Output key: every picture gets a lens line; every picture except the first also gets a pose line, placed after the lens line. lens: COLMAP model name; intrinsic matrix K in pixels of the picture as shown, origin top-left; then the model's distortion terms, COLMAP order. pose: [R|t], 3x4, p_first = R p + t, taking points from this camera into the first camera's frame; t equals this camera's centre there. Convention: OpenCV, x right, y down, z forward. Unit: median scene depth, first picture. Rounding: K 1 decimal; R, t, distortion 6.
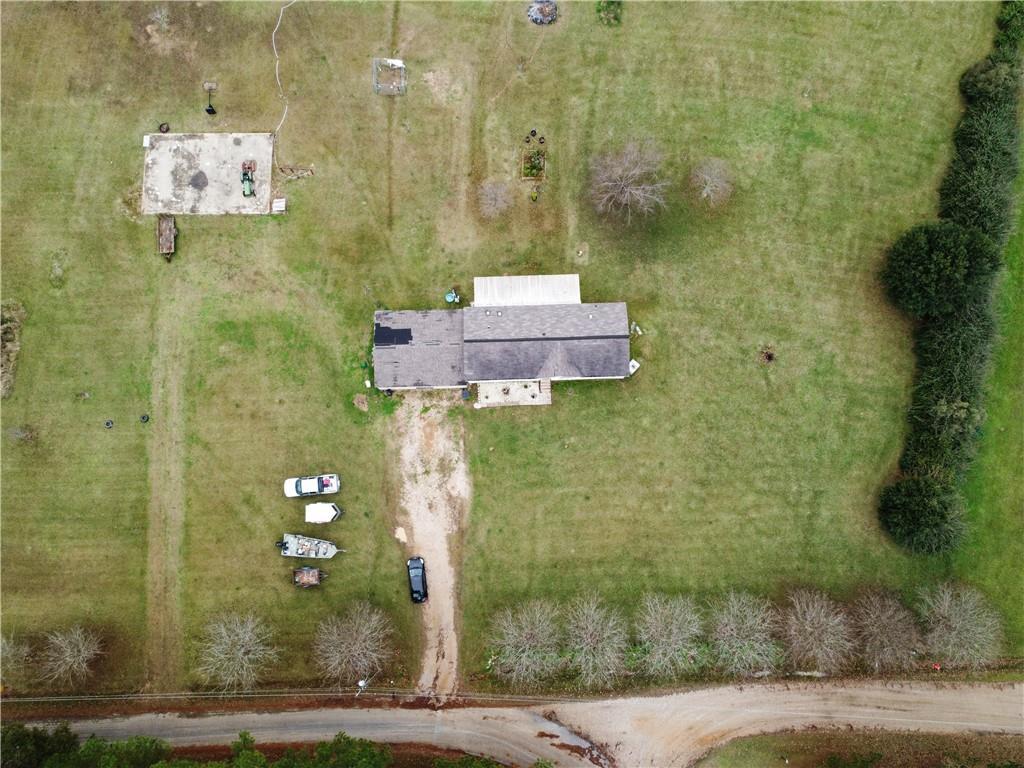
lens RADIAL K [[770.4, 0, 508.8], [0, 770.4, 380.7], [0, 0, 1]] dist [-0.019992, 0.011580]
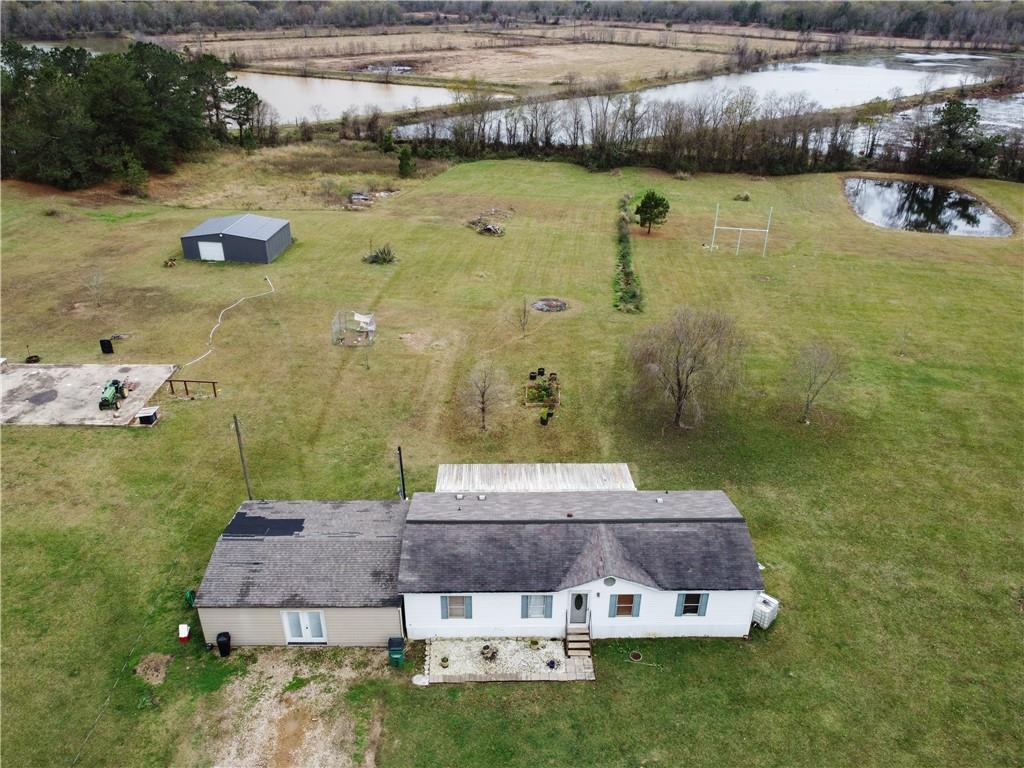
lens RADIAL K [[770.4, 0, 508.7], [0, 770.4, 385.5], [0, 0, 1]] dist [-0.019992, 0.011580]
pose [[0.999856, 0.014058, -0.009528, 0.009412], [-0.016006, 0.592589, -0.805346, 0.277279], [-0.005676, 0.805382, 0.592728, 0.617832]]
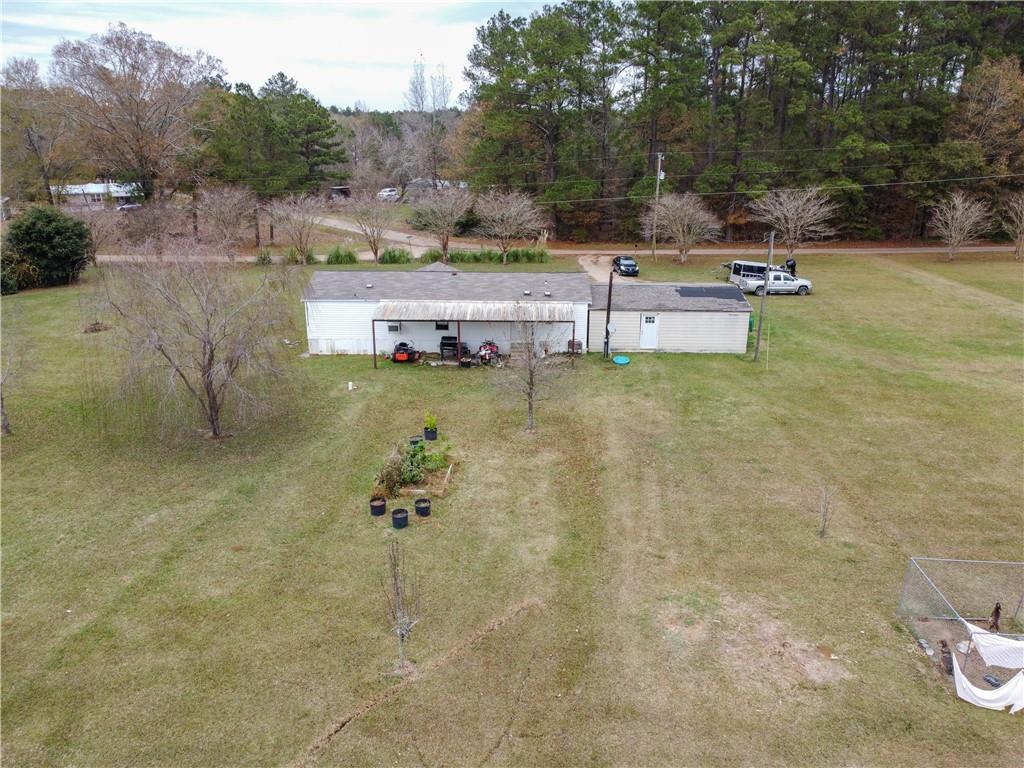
lens RADIAL K [[770.4, 0, 510.8], [0, 770.4, 384.0], [0, 0, 1]] dist [-0.019992, 0.011580]
pose [[-0.998950, -0.016546, 0.042730, -0.024848], [0.045090, -0.189020, 0.980938, -0.639698], [-0.008154, 0.981834, 0.189567, 0.937710]]
